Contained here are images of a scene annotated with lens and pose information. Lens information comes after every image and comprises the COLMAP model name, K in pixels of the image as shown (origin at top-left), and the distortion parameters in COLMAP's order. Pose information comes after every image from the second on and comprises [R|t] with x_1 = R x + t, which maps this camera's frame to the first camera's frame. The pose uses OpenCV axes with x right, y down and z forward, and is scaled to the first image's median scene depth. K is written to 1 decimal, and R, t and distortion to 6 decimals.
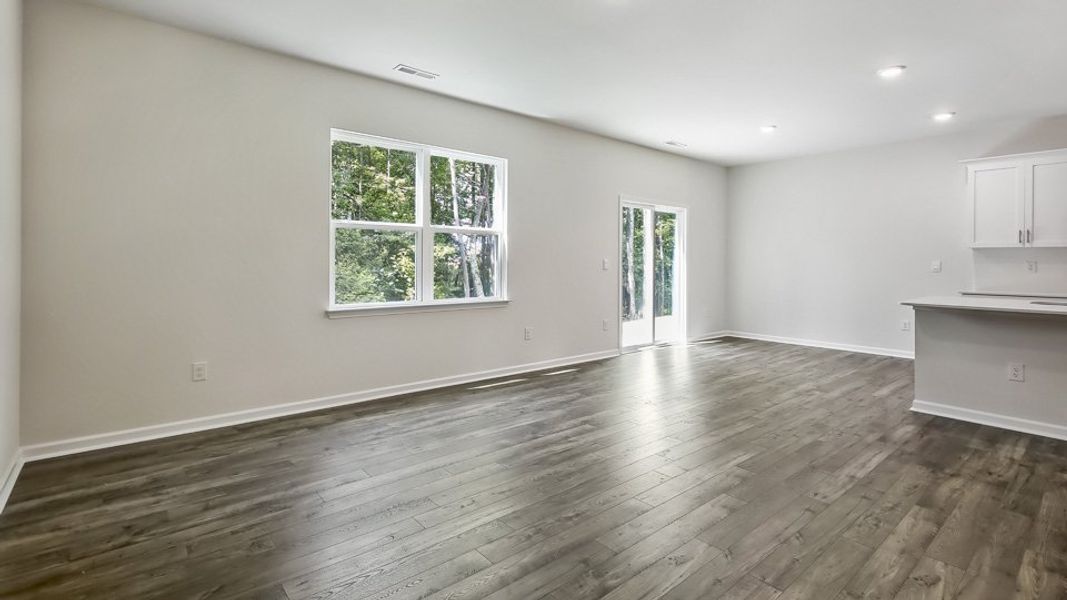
lens RADIAL K [[491.1, 0, 536.4], [0, 491.1, 293.5], [0, 0, 1]] dist [0.002487, -0.000330]
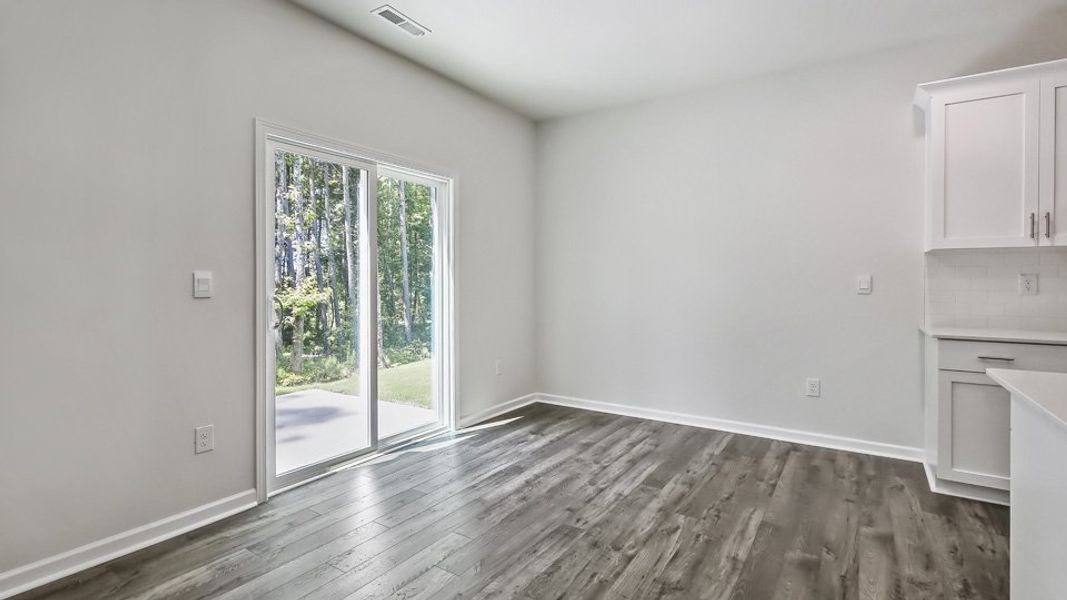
lens RADIAL K [[491.1, 0, 528.5], [0, 491.1, 281.5], [0, 0, 1]] dist [0.002487, -0.000330]
pose [[0.967330, -0.005926, 0.253451, 0.385461], [0.021169, 0.998123, -0.057459, -0.043563], [-0.252635, 0.060947, 0.965640, 0.709685]]
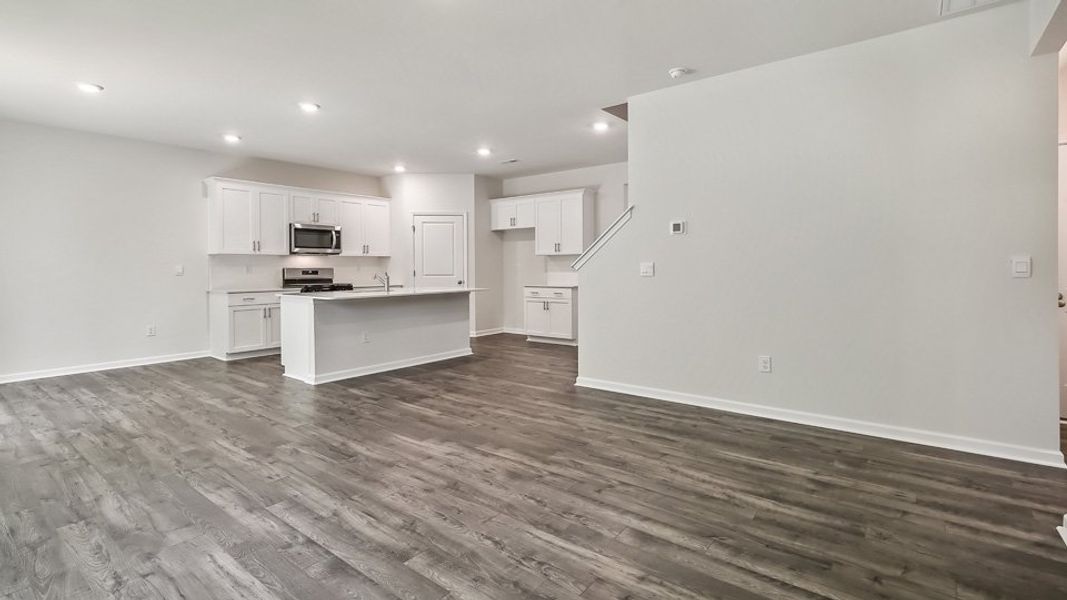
lens RADIAL K [[491.1, 0, 538.1], [0, 491.1, 292.4], [0, 0, 1]] dist [0.002487, -0.000330]
pose [[-0.201573, -0.055737, 0.977886, -0.485015], [0.065901, 0.995346, 0.070317, -0.039770], [-0.977254, 0.078617, -0.196962, 0.589440]]
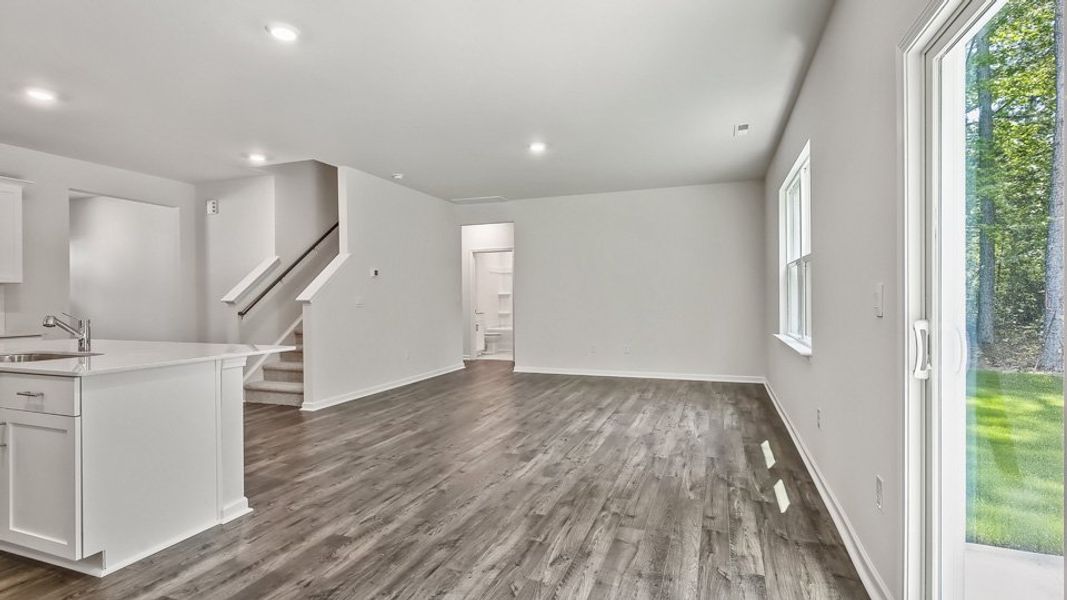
lens RADIAL K [[491.1, 0, 532.8], [0, 491.1, 300.1], [0, 0, 1]] dist [0.002487, -0.000330]
pose [[-0.875125, 0.002590, -0.483889, 0.653235], [-0.028120, 0.998024, 0.056198, -0.093892], [0.483078, 0.062788, -0.873323, 1.552750]]
